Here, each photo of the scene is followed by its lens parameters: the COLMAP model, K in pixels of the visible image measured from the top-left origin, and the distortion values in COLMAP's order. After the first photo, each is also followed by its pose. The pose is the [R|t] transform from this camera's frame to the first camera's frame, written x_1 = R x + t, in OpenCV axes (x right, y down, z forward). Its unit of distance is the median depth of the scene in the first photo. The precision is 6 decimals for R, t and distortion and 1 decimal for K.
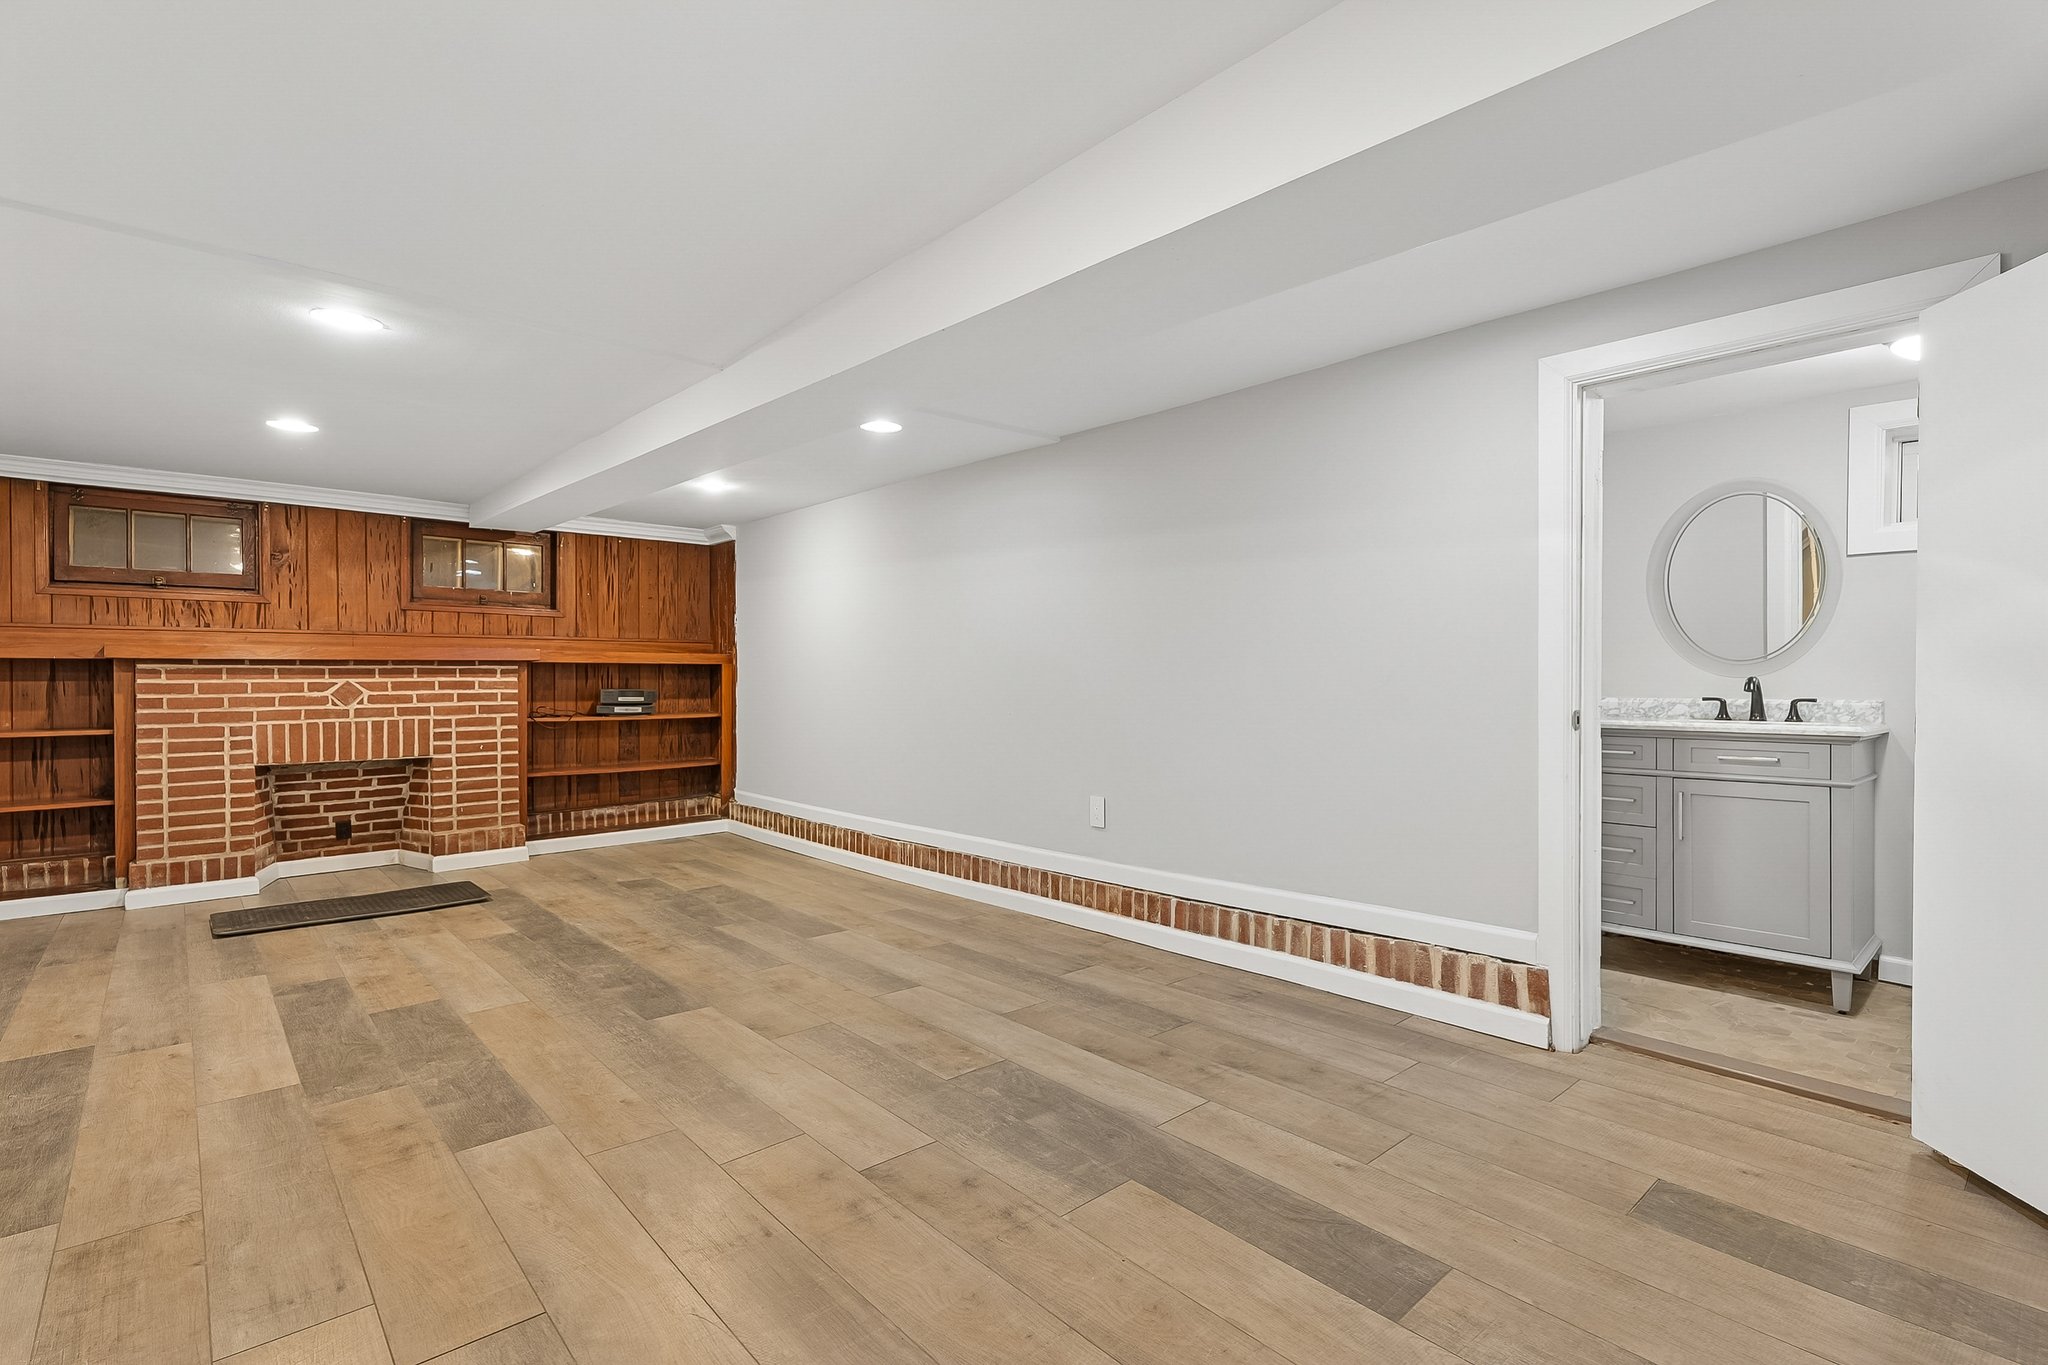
lens RADIAL K [[952.0, 0, 1012.0], [0, 952.0, 687.9], [0, 0, 1]] dist [0.000378, -0.000353]
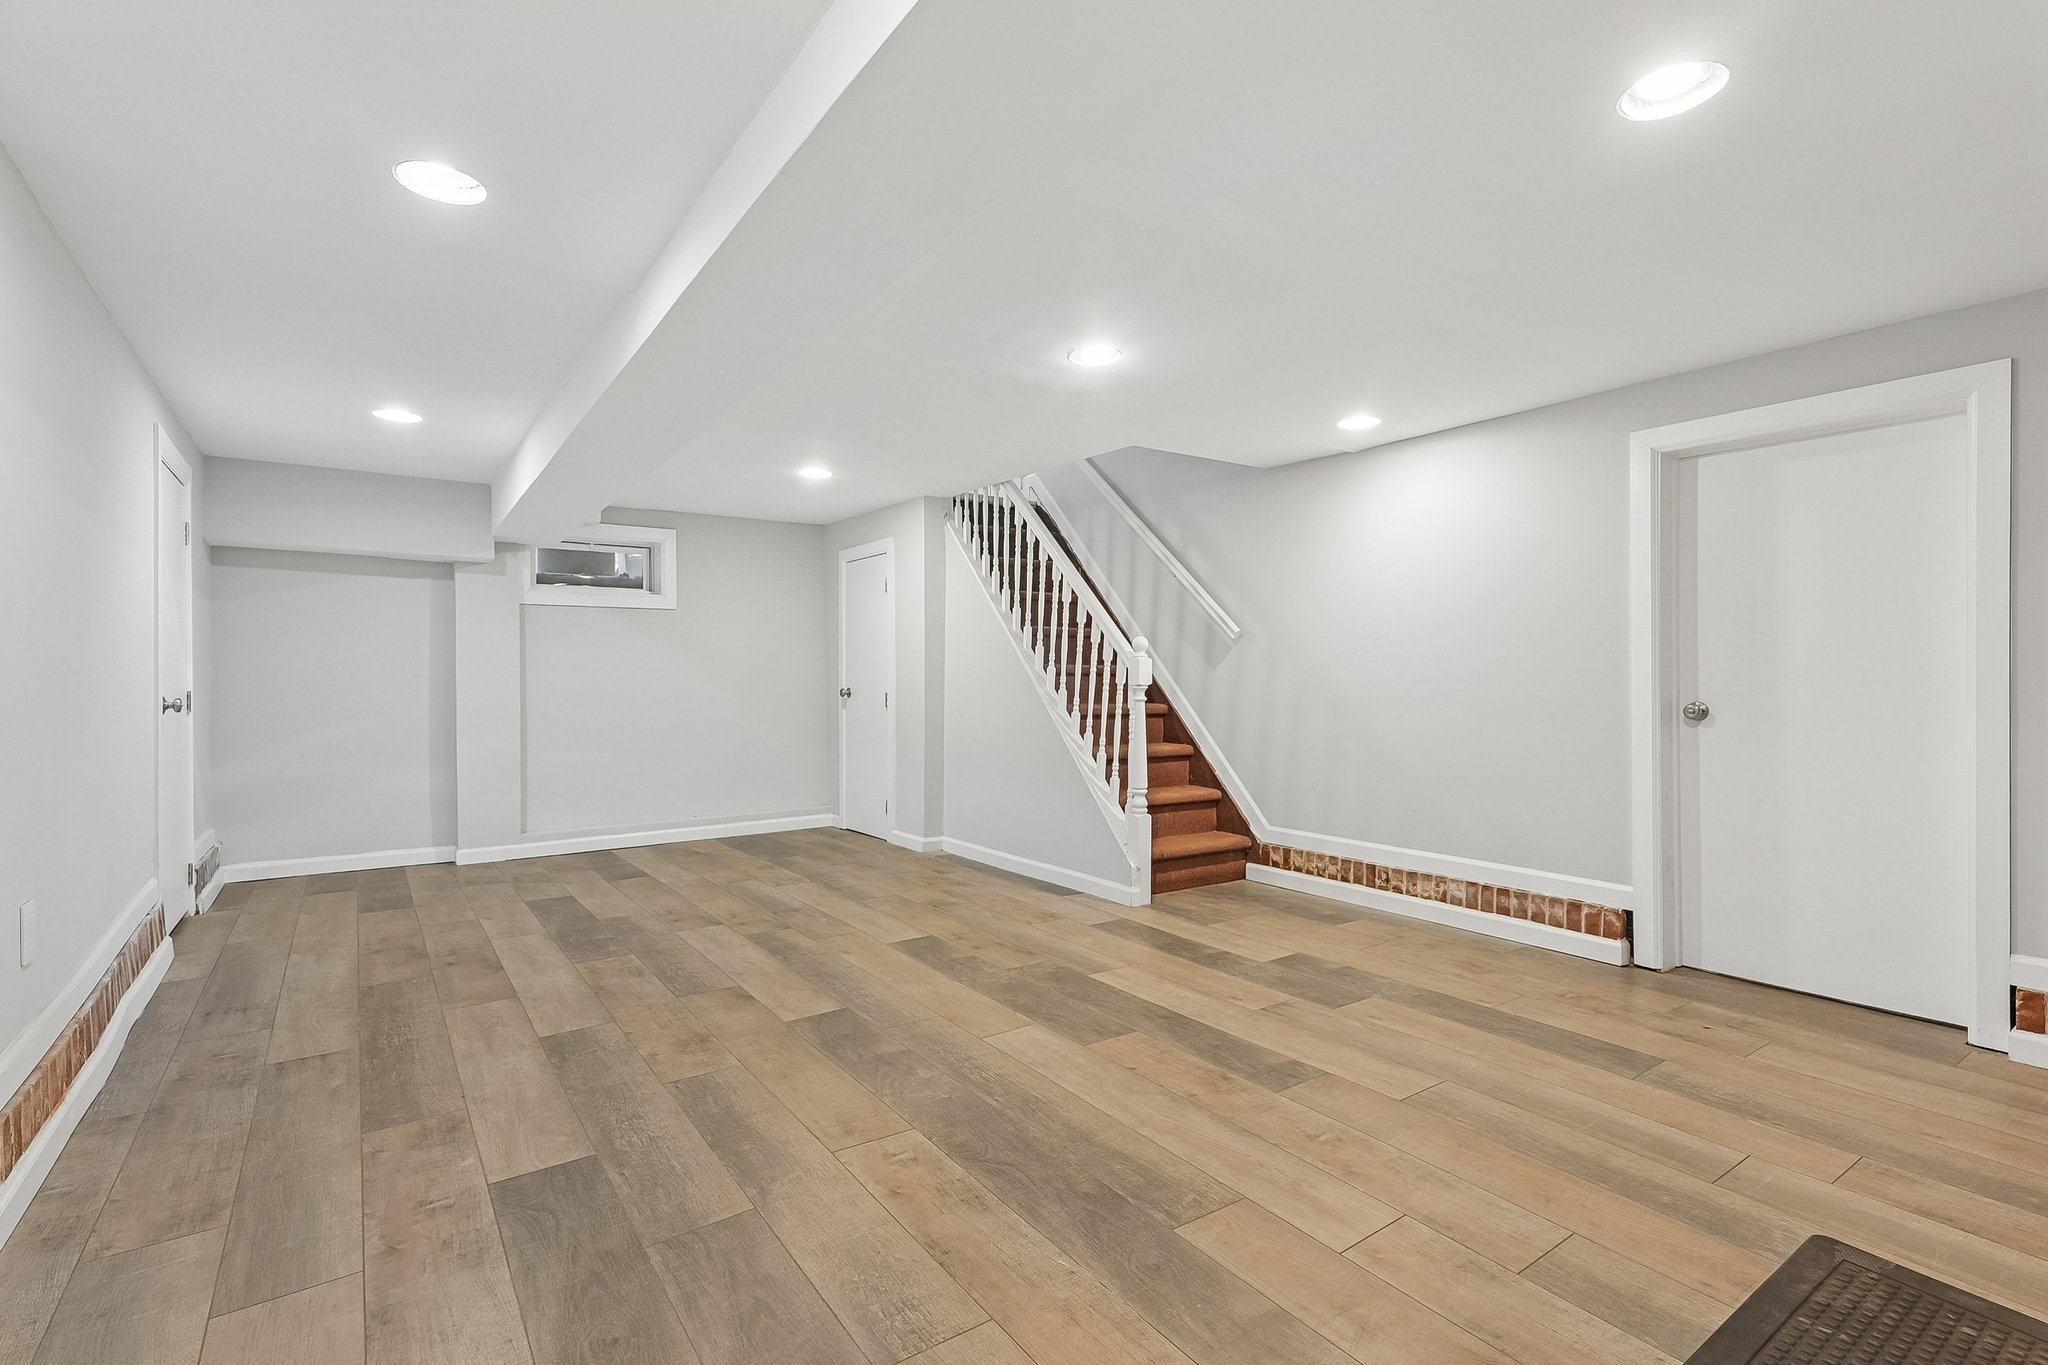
lens RADIAL K [[952.0, 0, 1012.0], [0, 952.0, 687.9], [0, 0, 1]] dist [0.000378, -0.000353]
pose [[-0.993212, -0.001989, 0.116302, -0.659308], [0.000070, 0.999843, 0.017696, -0.011872], [-0.116319, 0.017584, -0.993056, 1.933461]]
